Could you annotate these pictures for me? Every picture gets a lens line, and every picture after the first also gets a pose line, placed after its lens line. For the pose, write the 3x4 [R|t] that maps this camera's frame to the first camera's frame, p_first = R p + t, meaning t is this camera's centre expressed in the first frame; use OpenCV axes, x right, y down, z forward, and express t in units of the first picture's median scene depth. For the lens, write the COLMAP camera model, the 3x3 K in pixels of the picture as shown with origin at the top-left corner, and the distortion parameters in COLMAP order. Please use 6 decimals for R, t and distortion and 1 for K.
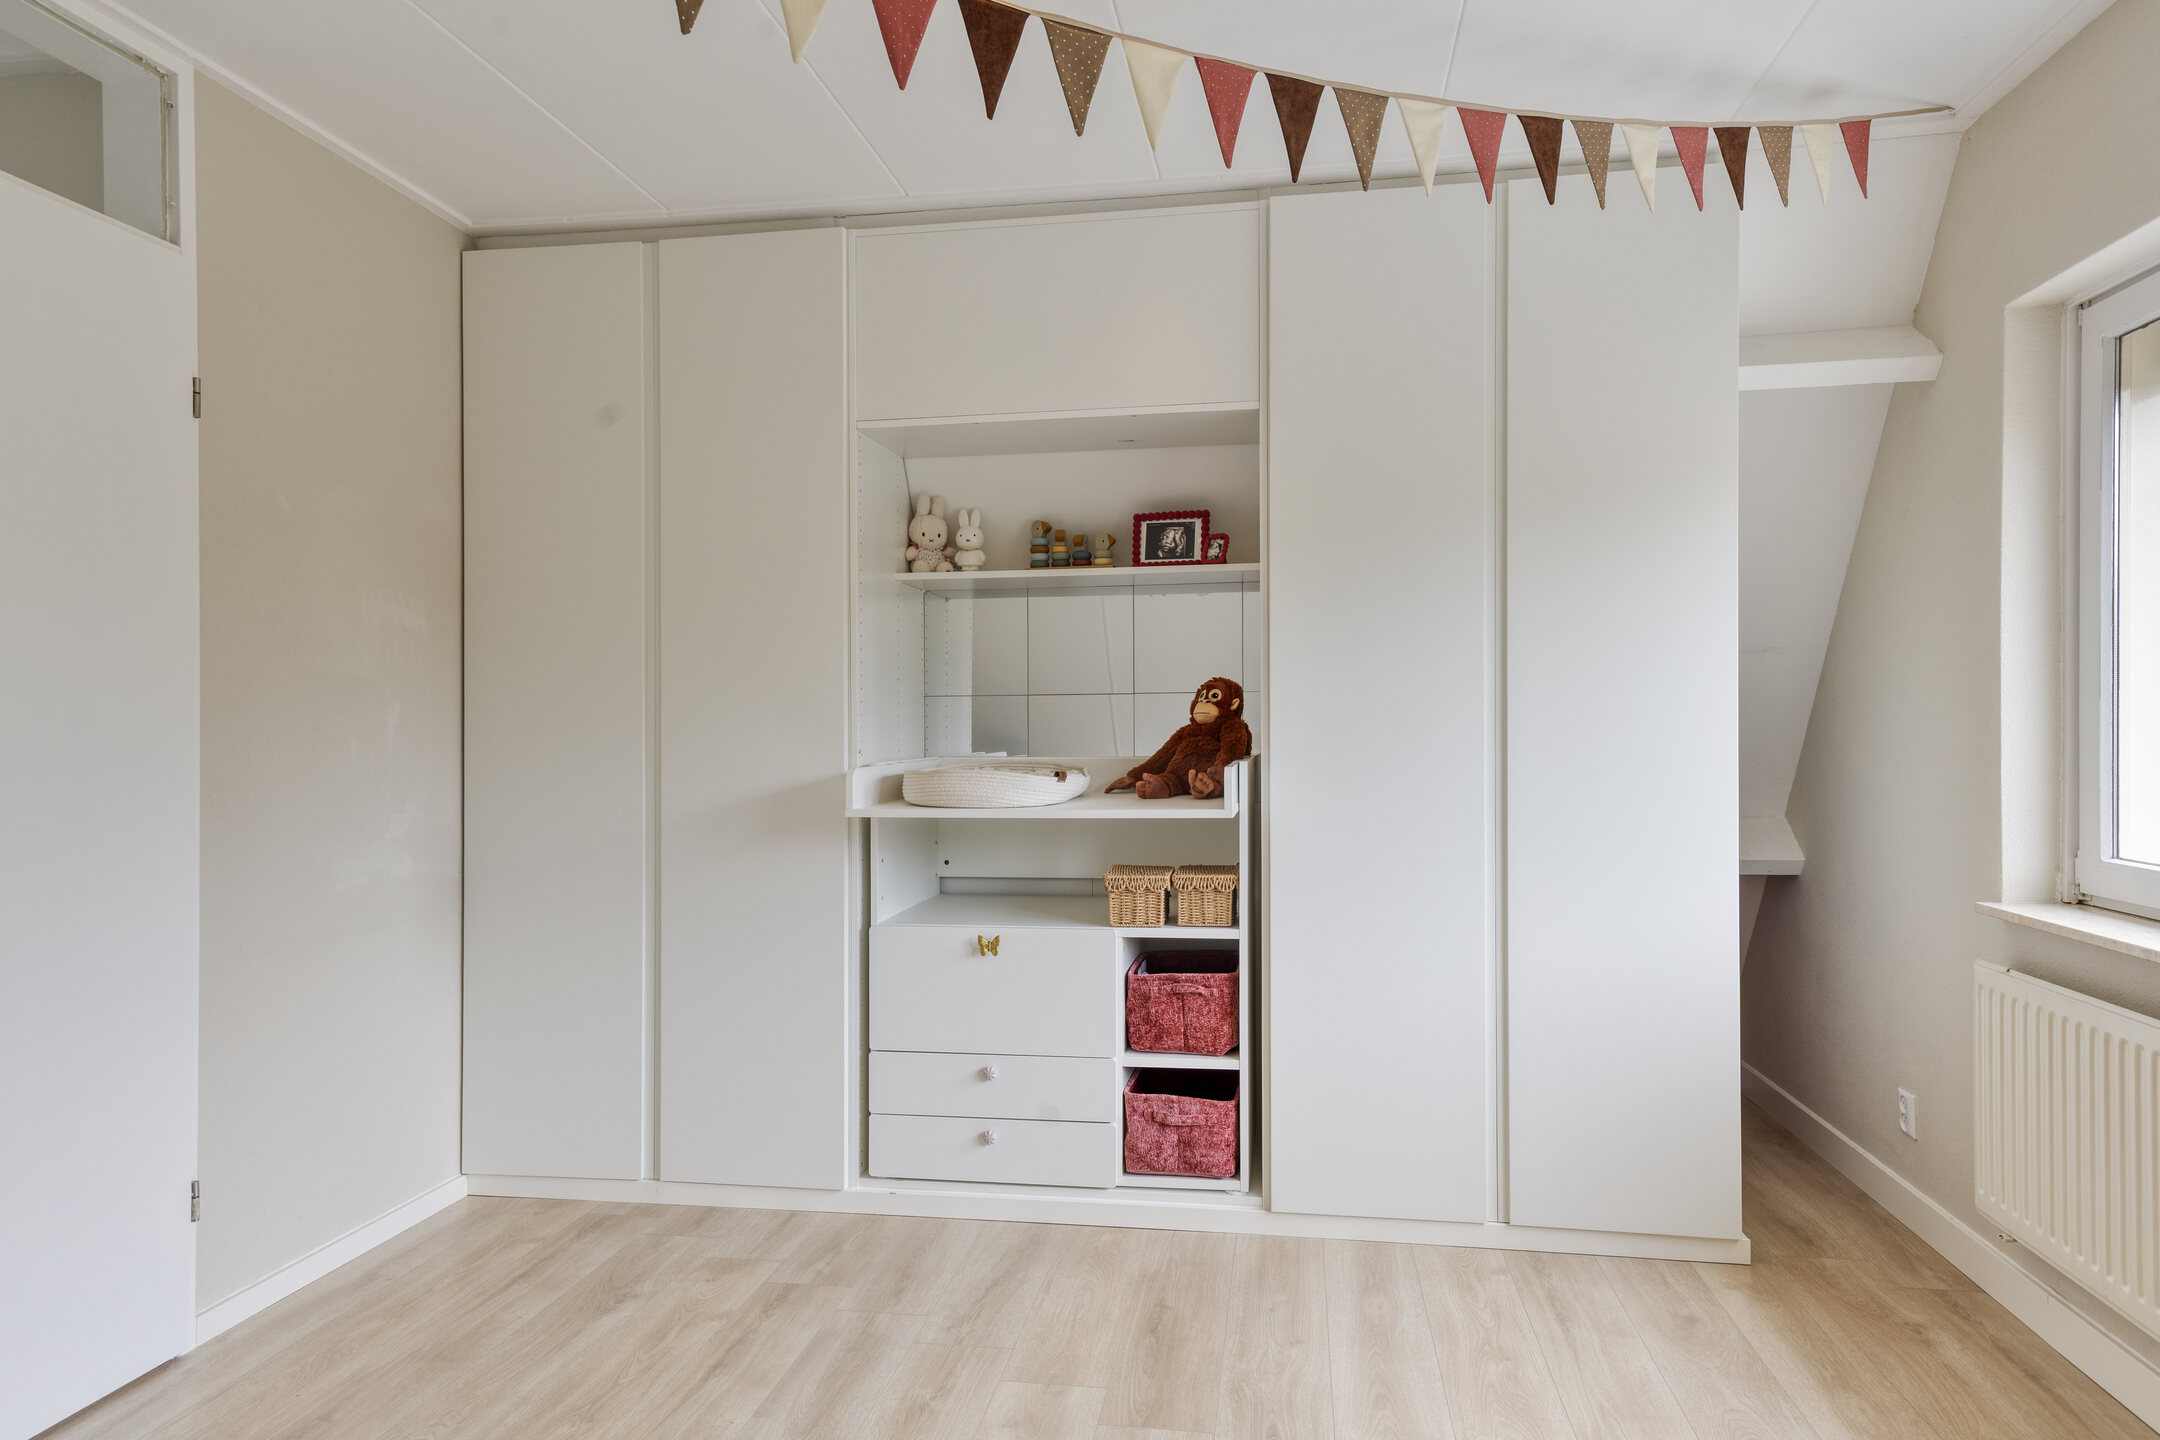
lens RADIAL K [[1316.6, 0, 1109.0], [0, 1316.6, 715.5], [0, 0, 1]] dist [0.001235, 0.001580]
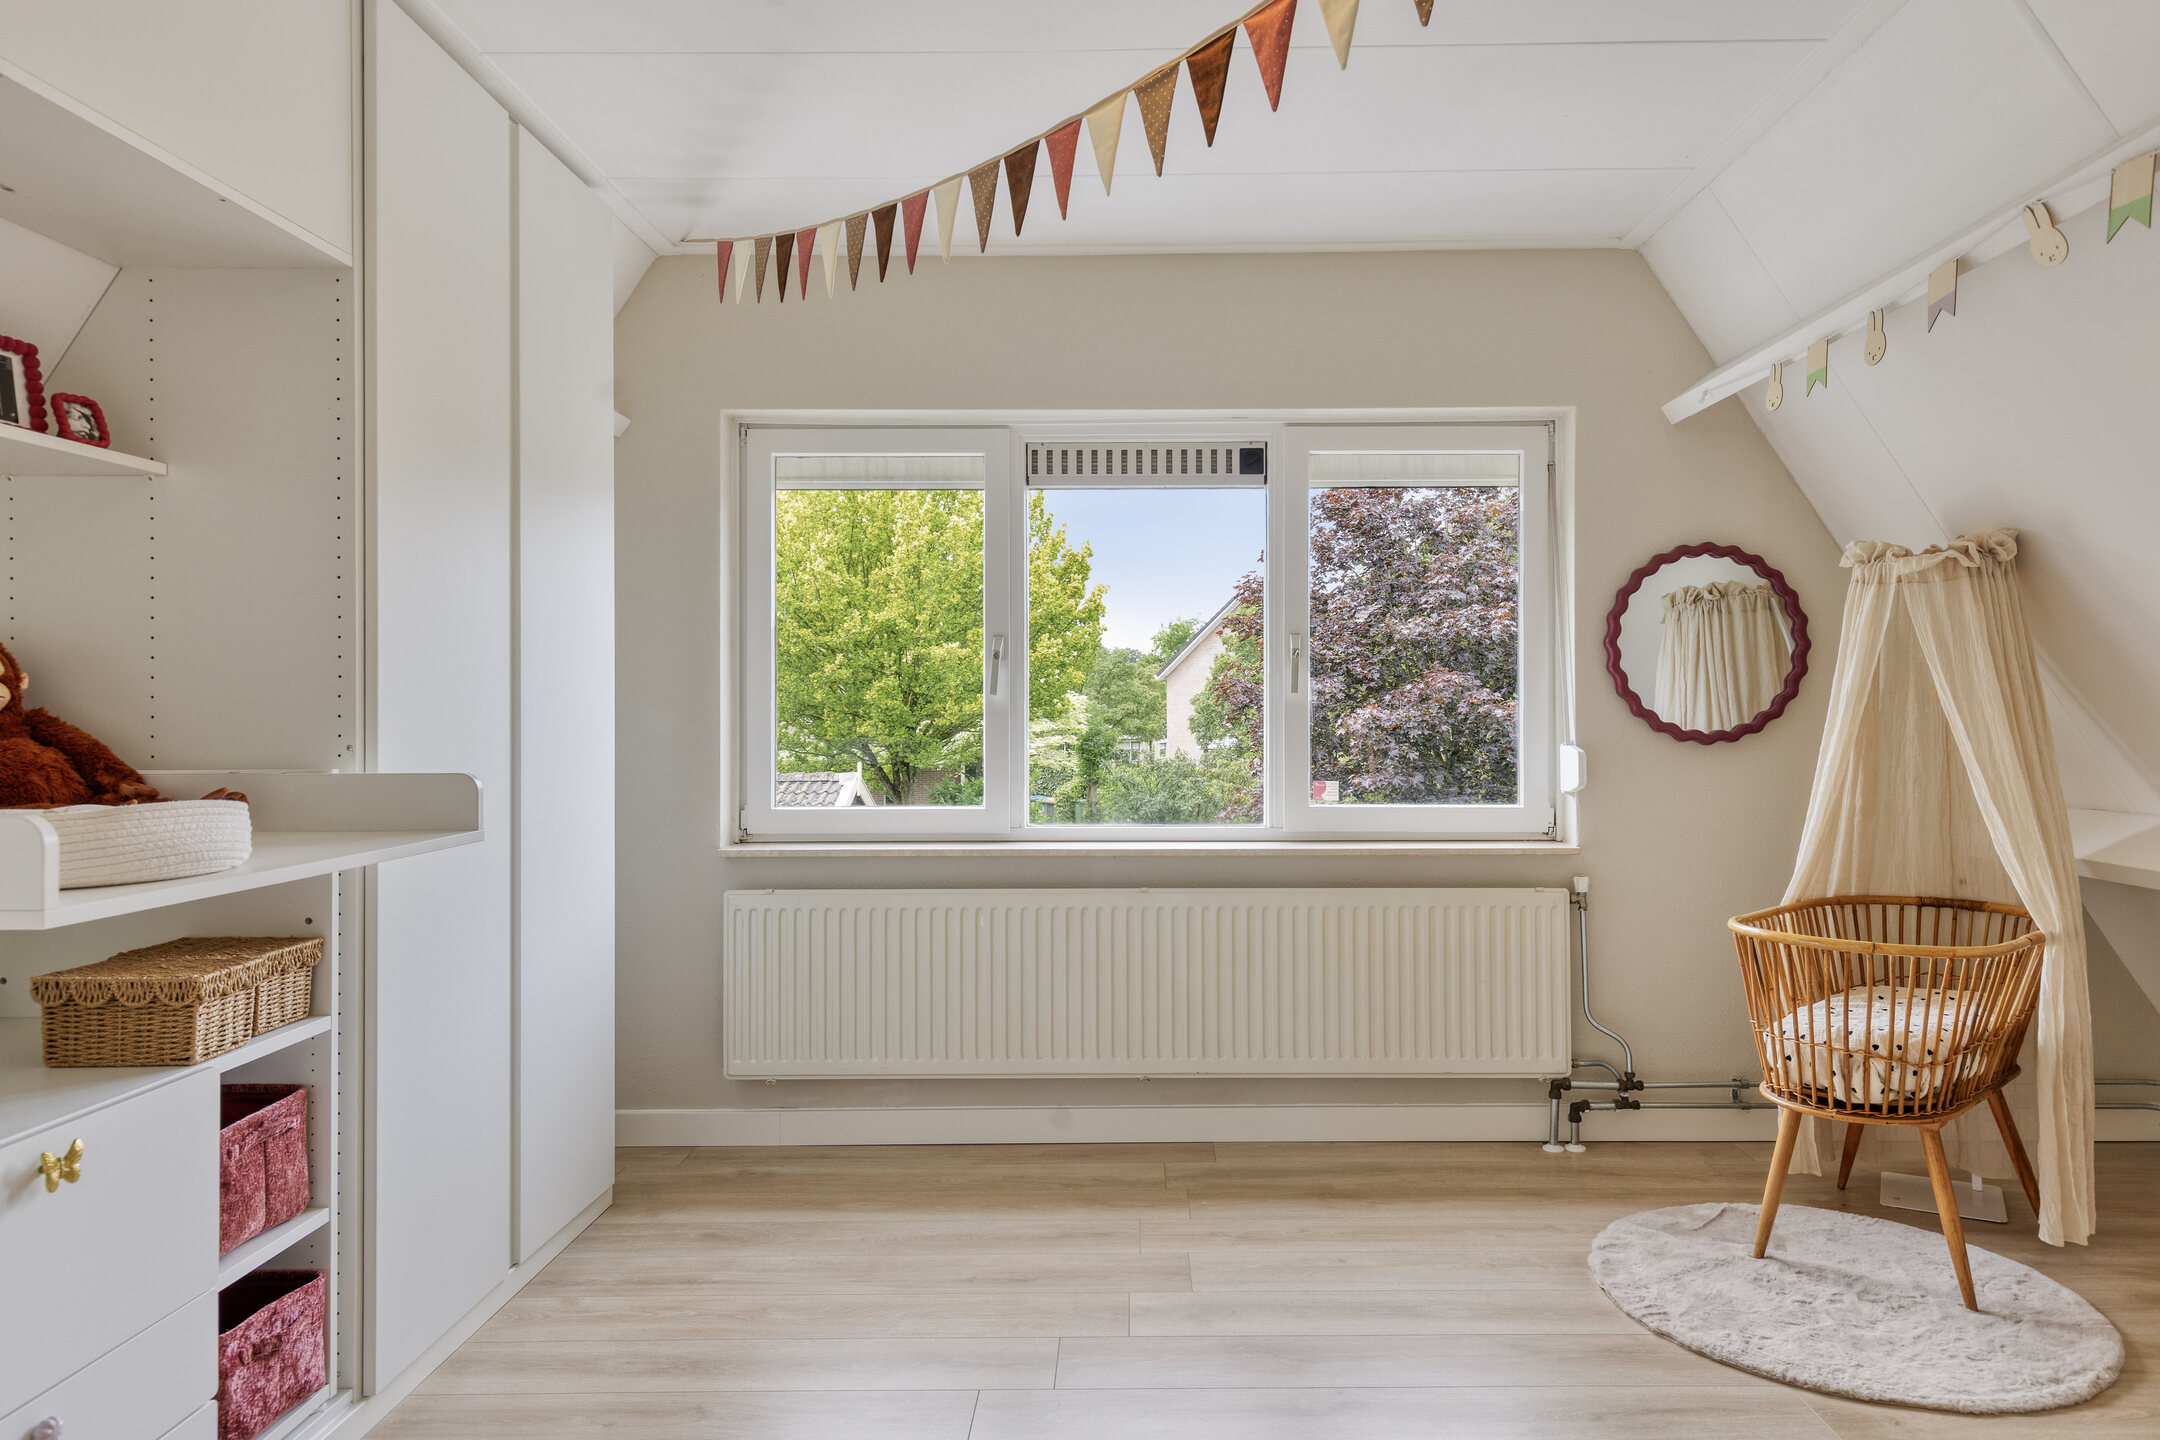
lens RADIAL K [[1316.6, 0, 1109.0], [0, 1316.6, 715.5], [0, 0, 1]] dist [0.001235, 0.001580]
pose [[-0.133160, 0.005076, 0.991081, -0.661844], [0.000361, 0.999987, -0.005074, 0.011058], [-0.991094, -0.000318, -0.133161, 0.721936]]
